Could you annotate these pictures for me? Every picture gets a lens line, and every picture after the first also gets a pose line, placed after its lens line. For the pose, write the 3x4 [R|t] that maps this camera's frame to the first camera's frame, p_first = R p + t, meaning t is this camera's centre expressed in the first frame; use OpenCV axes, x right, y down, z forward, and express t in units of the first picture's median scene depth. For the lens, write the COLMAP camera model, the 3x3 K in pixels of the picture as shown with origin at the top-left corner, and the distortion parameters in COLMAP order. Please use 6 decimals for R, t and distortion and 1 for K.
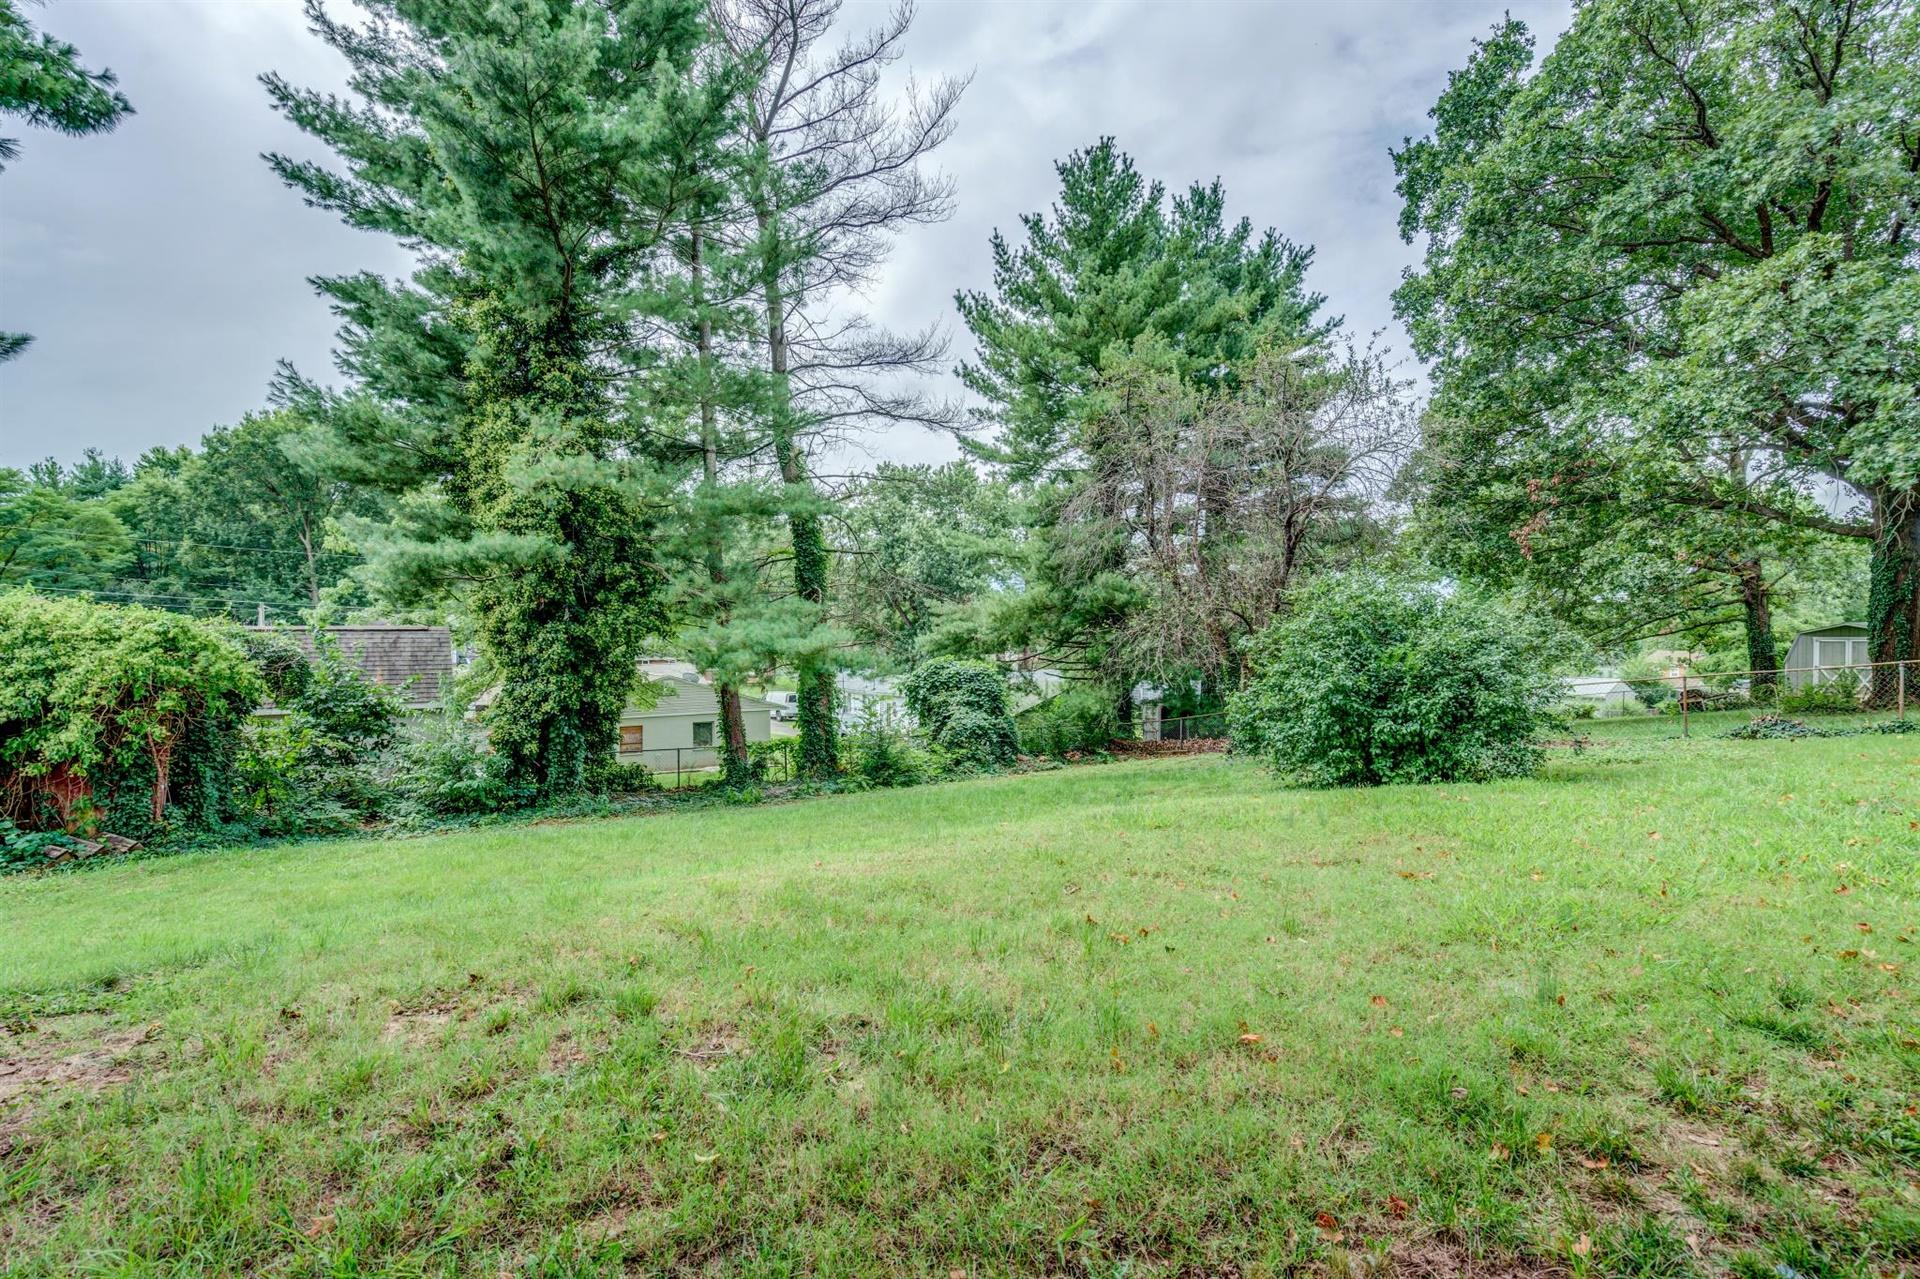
lens RADIAL K [[894.2, 0, 955.5], [0, 894.2, 648.2], [0, 0, 1]] dist [-0.004815, 0.001771]
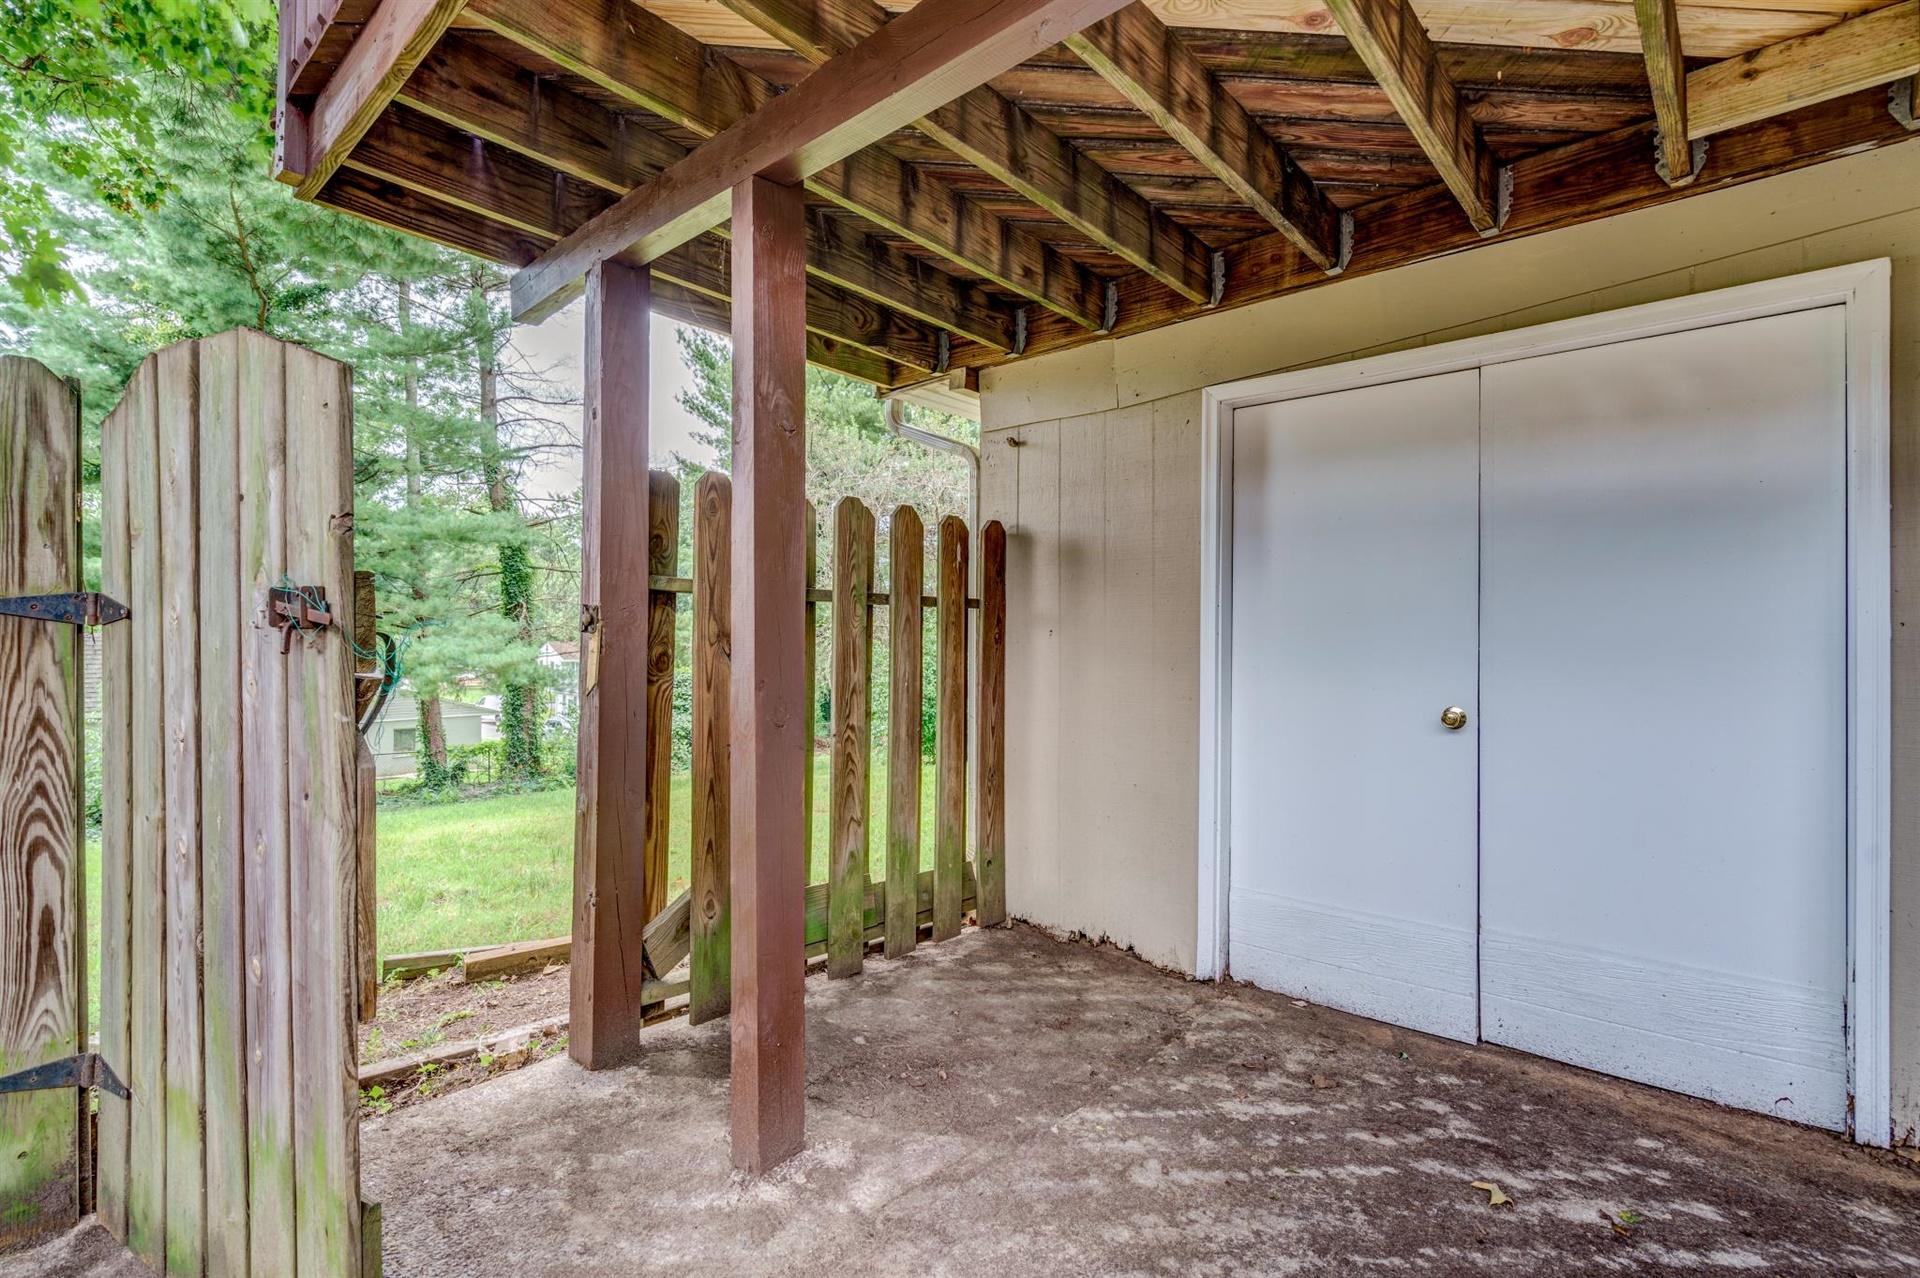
lens RADIAL K [[894.2, 0, 957.9], [0, 894.2, 622.3], [0, 0, 1]] dist [-0.004815, 0.001771]
pose [[0.963646, 0.012120, 0.266908, 0.068231], [-0.004842, 0.999599, -0.027911, -0.016082], [-0.267139, 0.025604, 0.963318, -0.190895]]
